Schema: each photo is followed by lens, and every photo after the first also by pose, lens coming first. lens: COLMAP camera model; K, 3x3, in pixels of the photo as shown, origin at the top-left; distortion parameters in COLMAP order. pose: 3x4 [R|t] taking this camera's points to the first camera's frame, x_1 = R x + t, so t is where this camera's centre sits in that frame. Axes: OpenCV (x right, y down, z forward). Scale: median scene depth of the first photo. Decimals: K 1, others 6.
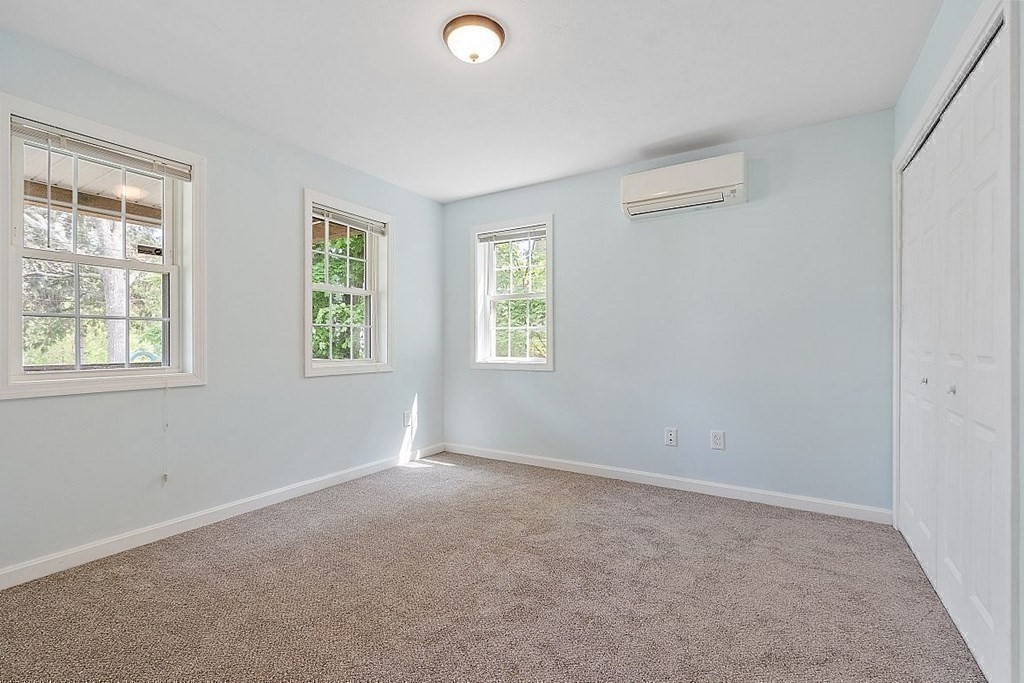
lens RADIAL K [[451.7, 0, 498.2], [0, 451.7, 343.1], [0, 0, 1]] dist [-0.000735, 0.000044]
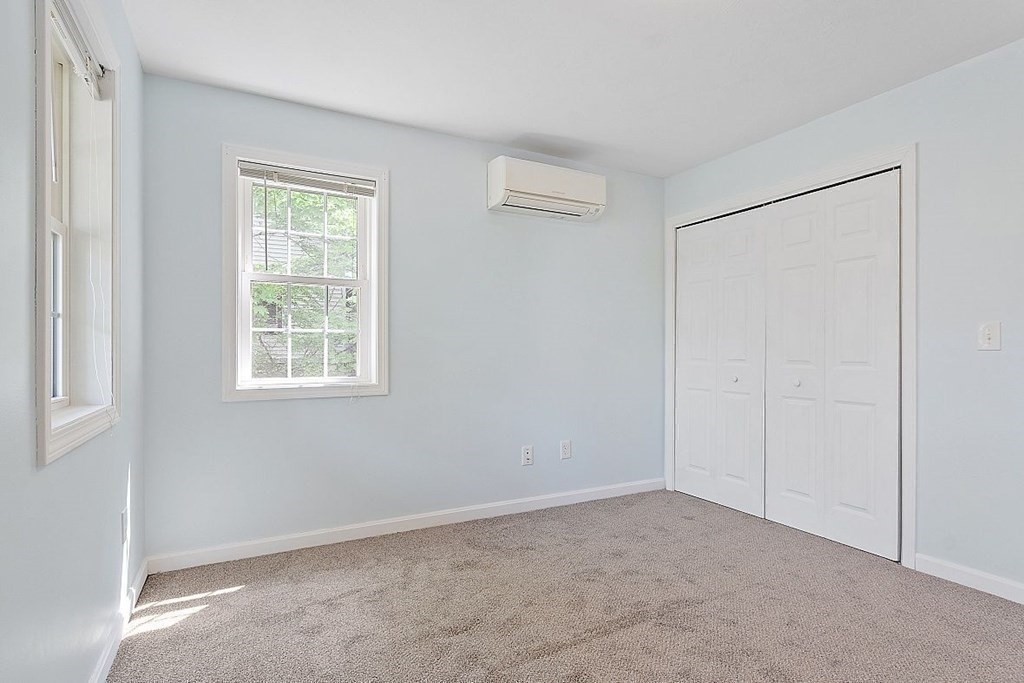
lens RADIAL K [[510.4, 0, 508.6], [0, 510.4, 350.5], [0, 0, 1]] dist [-0.002256, -0.000305]
pose [[0.502187, 0.002544, 0.864756, -0.465042], [0.003251, 0.999983, -0.004830, -0.001496], [-0.864753, 0.005237, 0.502170, 0.438487]]
